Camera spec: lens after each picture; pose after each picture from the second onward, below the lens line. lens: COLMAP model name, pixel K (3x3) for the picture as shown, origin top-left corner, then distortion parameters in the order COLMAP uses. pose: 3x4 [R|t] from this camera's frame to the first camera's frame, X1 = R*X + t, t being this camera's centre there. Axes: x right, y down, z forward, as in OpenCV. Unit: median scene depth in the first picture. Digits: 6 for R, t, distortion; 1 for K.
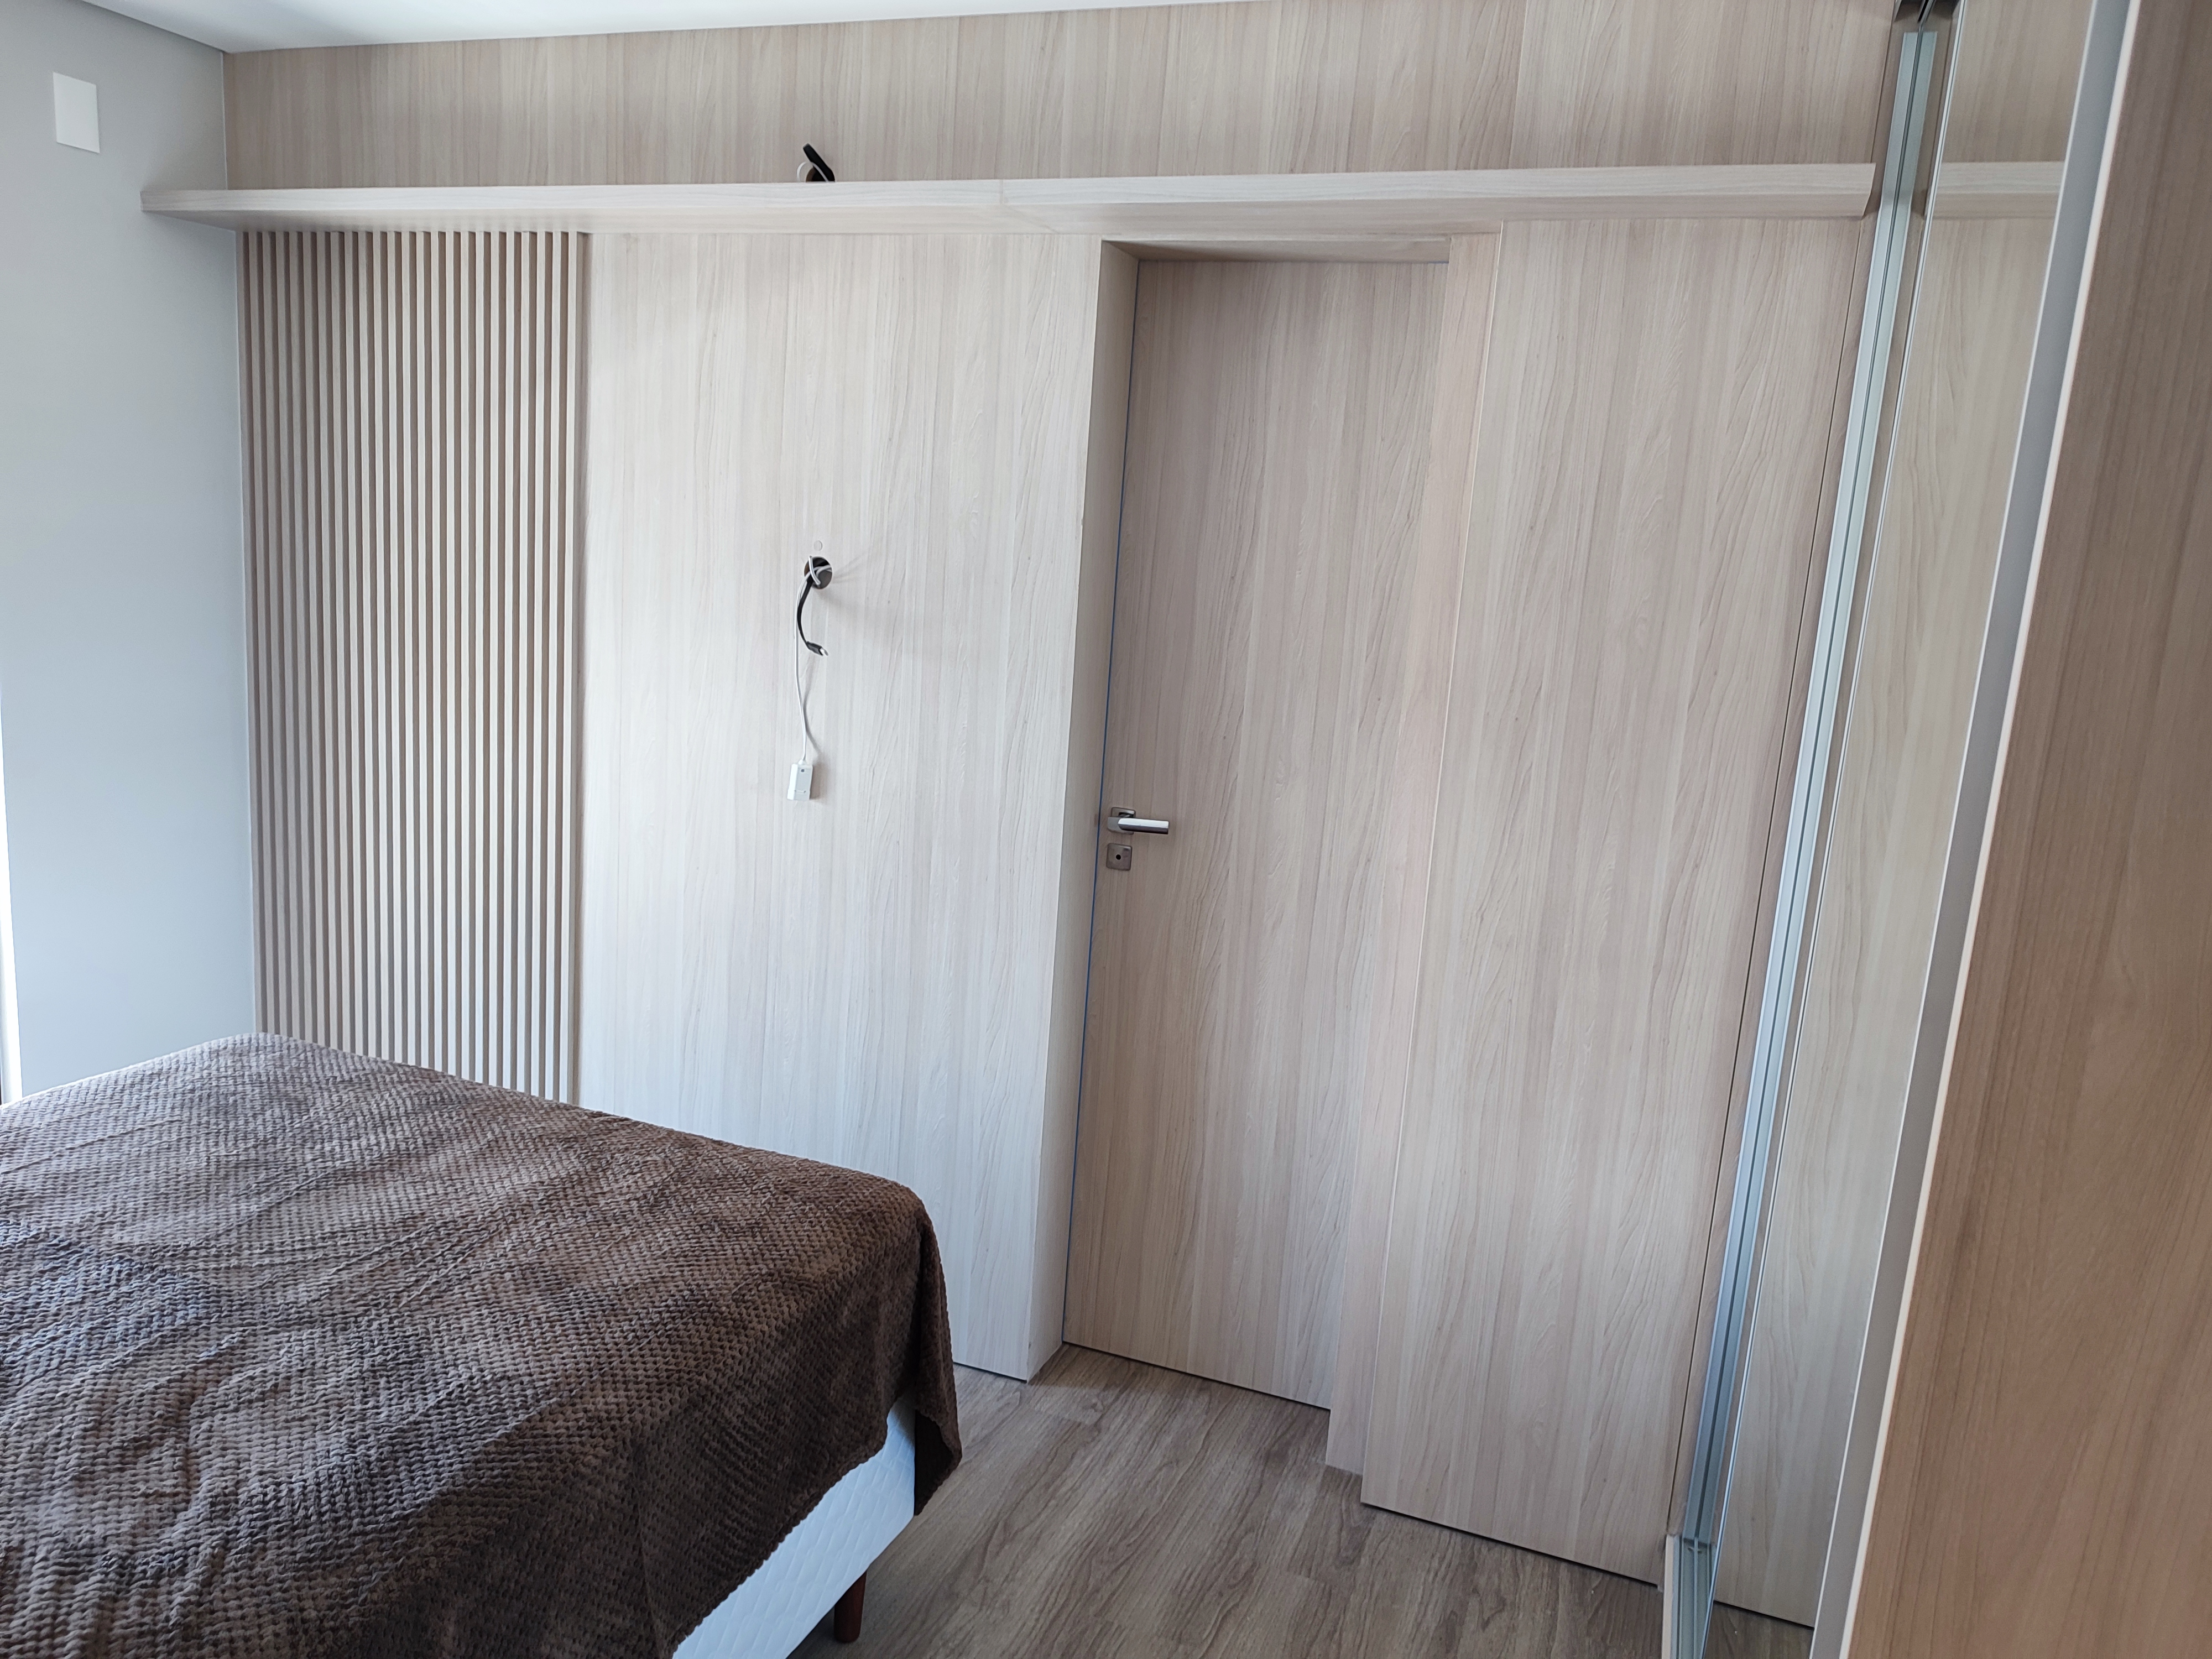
lens RADIAL K [[1585.4, 0, 1106.0], [0, 1585.4, 829.5], [0, 0, 1]] dist [0.013987, -0.022264]
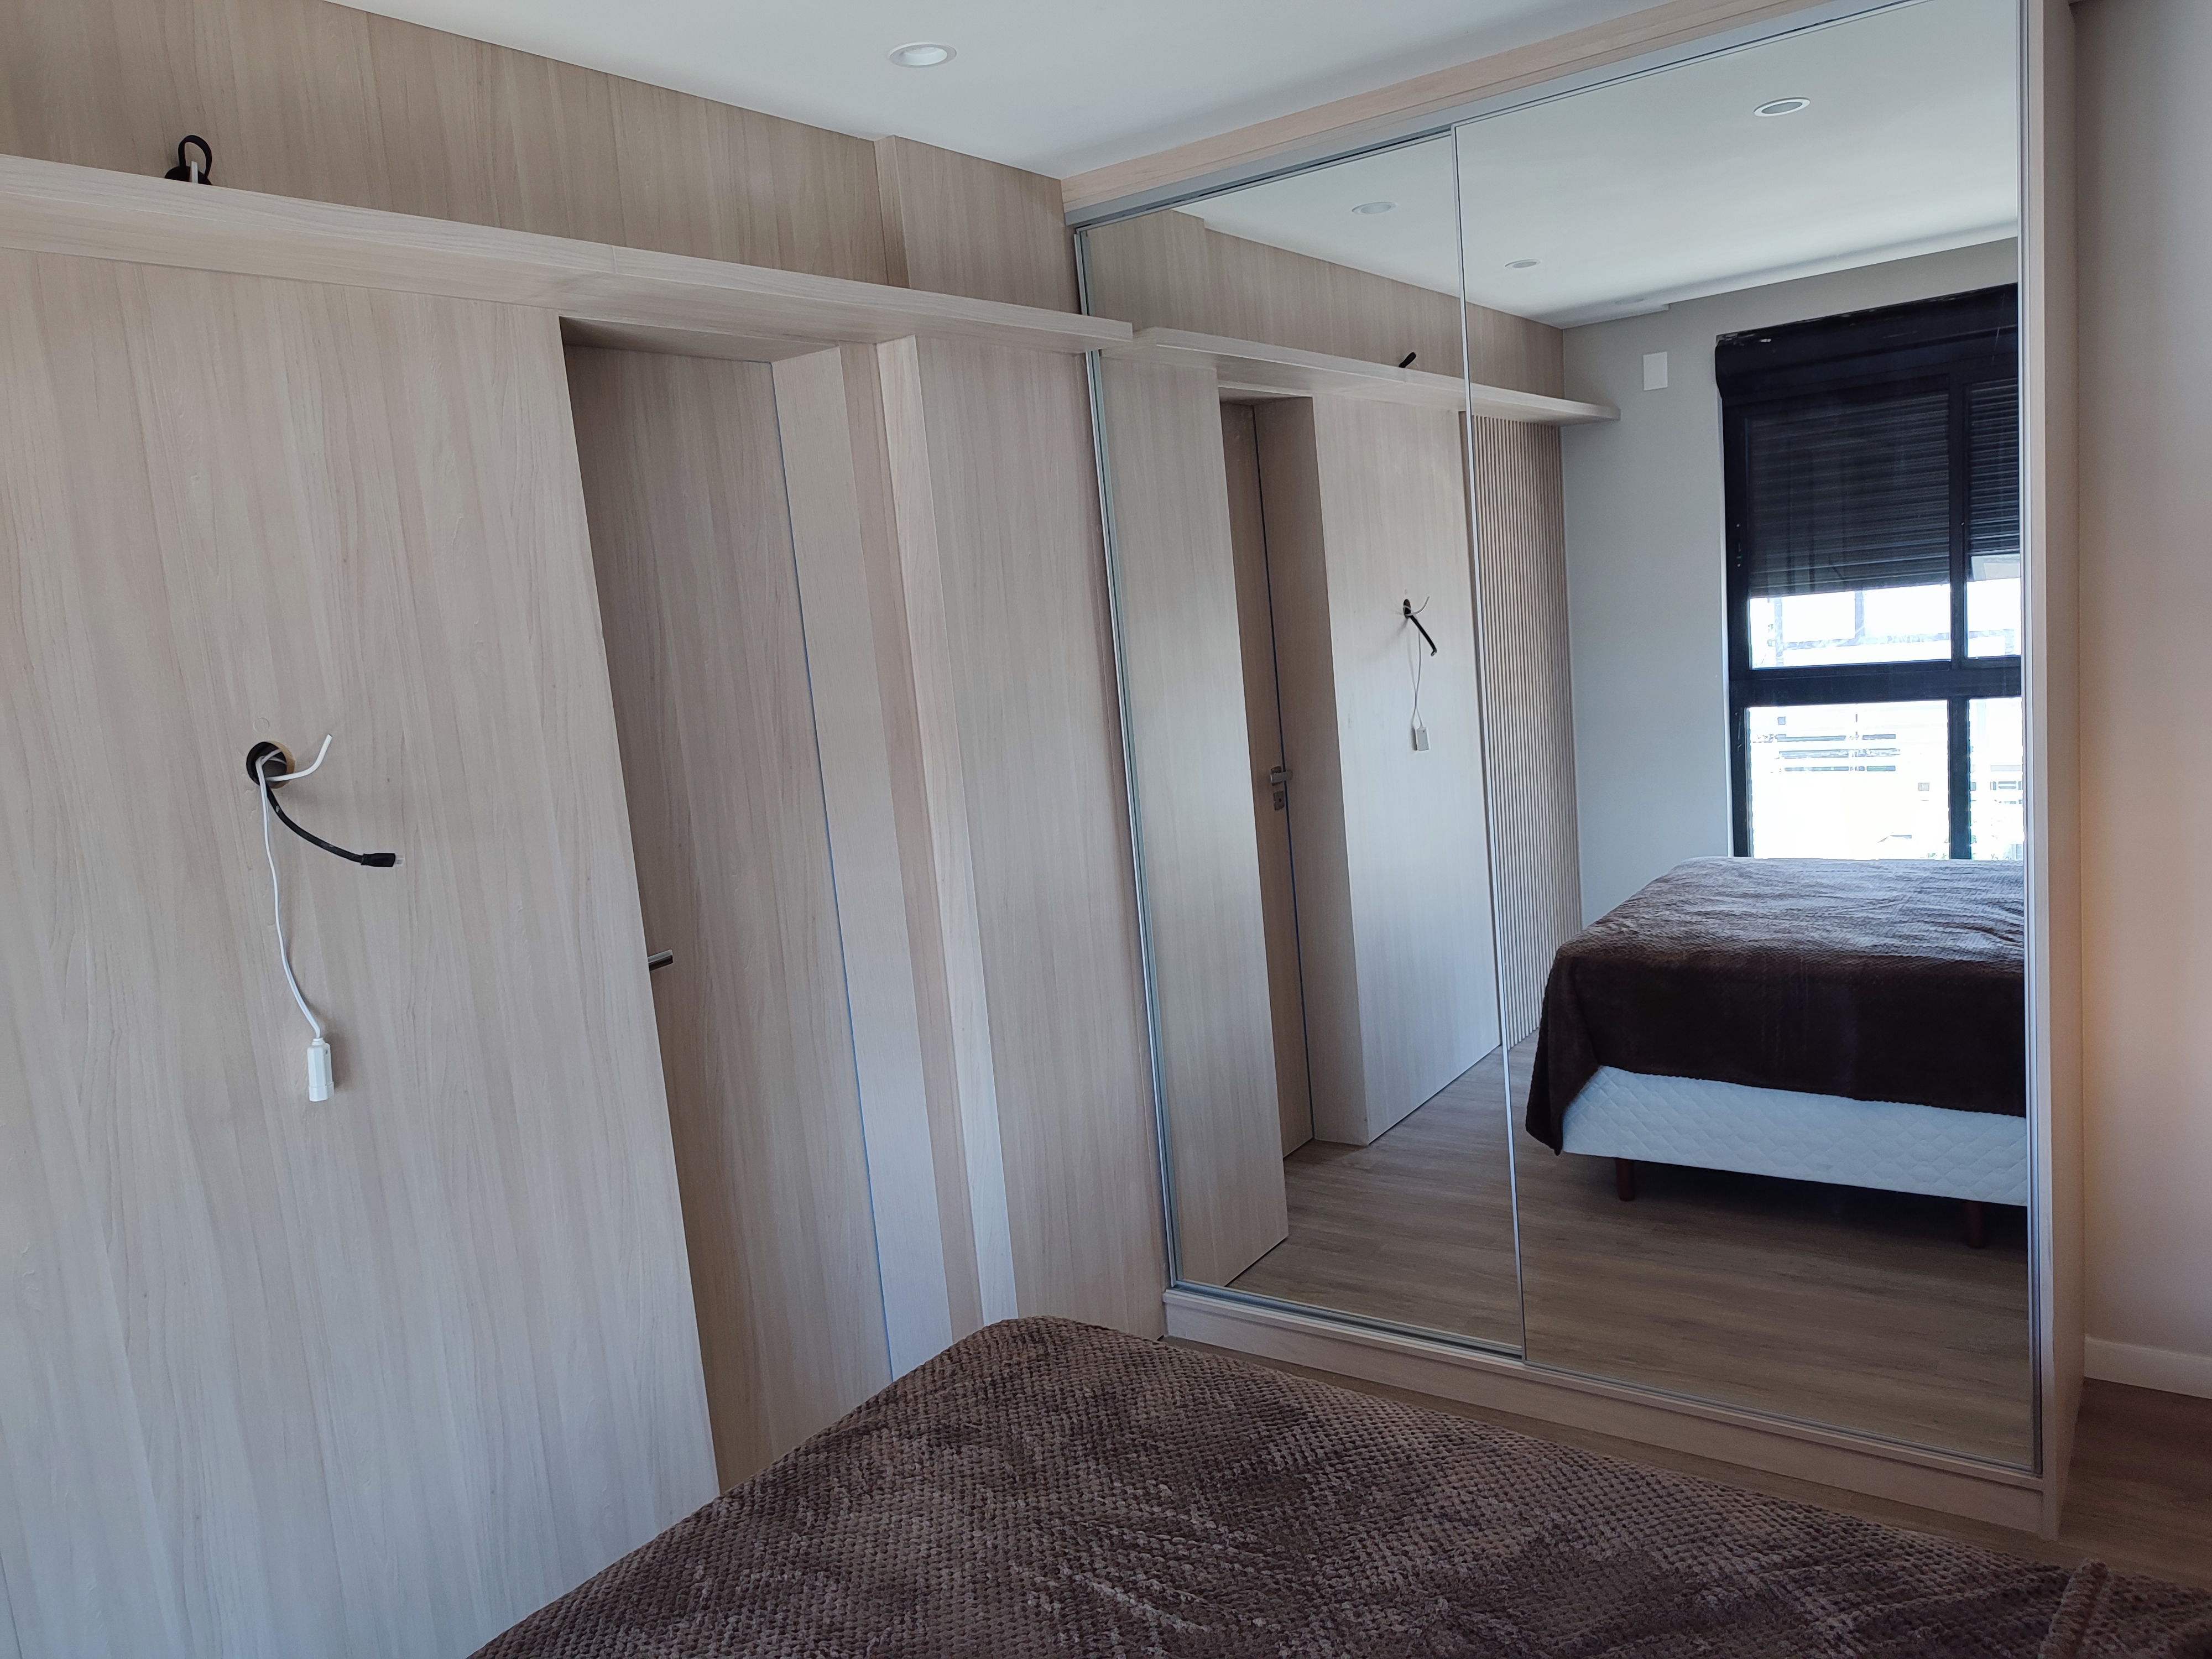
lens RADIAL K [[1585.4, 0, 1106.0], [0, 1585.4, 829.5], [0, 0, 1]] dist [0.013987, -0.022264]
pose [[0.234189, -0.226702, 0.945390, -0.772601], [0.281198, 0.946662, 0.157349, -0.147877], [-0.930636, 0.228992, 0.285446, 0.504920]]
